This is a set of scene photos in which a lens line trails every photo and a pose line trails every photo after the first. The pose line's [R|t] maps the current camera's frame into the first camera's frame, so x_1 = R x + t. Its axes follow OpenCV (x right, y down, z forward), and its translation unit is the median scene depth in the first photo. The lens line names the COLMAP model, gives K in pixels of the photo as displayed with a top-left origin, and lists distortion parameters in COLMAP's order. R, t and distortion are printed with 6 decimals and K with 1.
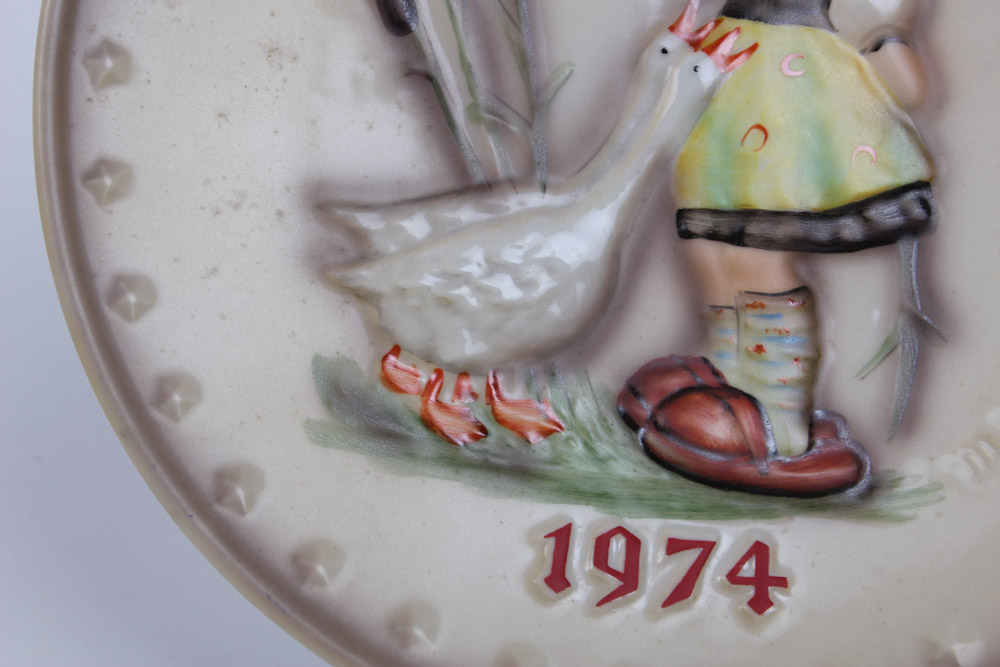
lens RADIAL K [[2576.3, 0, 500.0], [0, 2576.3, 333.5], [0, 0, 1]] dist [0.117454, 0.367519]
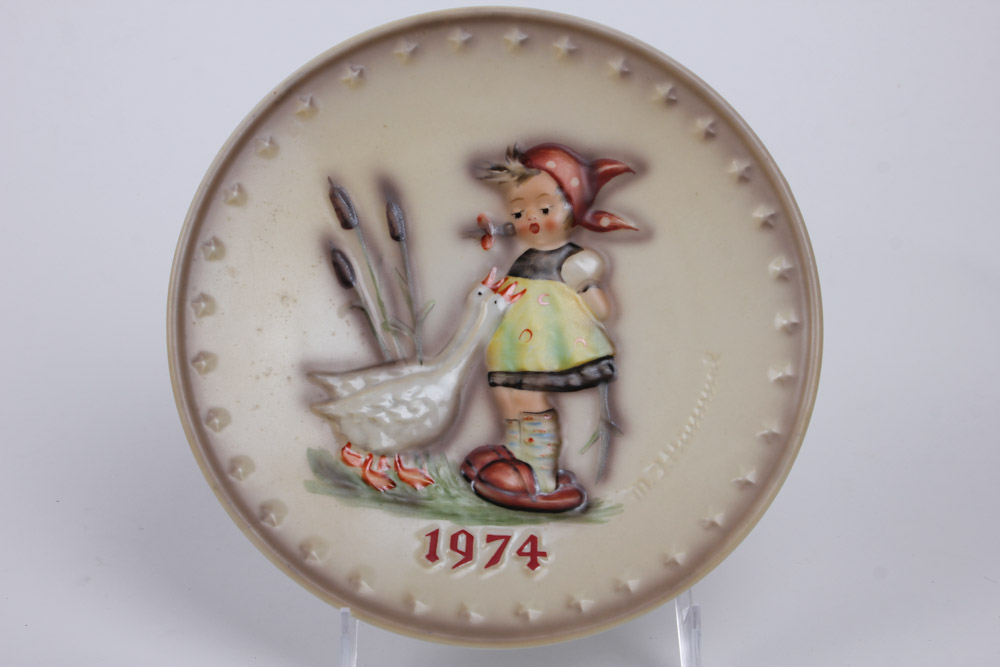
lens RADIAL K [[2084.7, 0, 500.0], [0, 2084.7, 333.5], [0, 0, 1]] dist [0.034661, -0.001914]
pose [[0.998314, -0.020912, 0.054151, -0.009103], [0.026338, 0.994484, -0.101526, 0.087322], [-0.051729, 0.102781, 0.993358, -0.614186]]
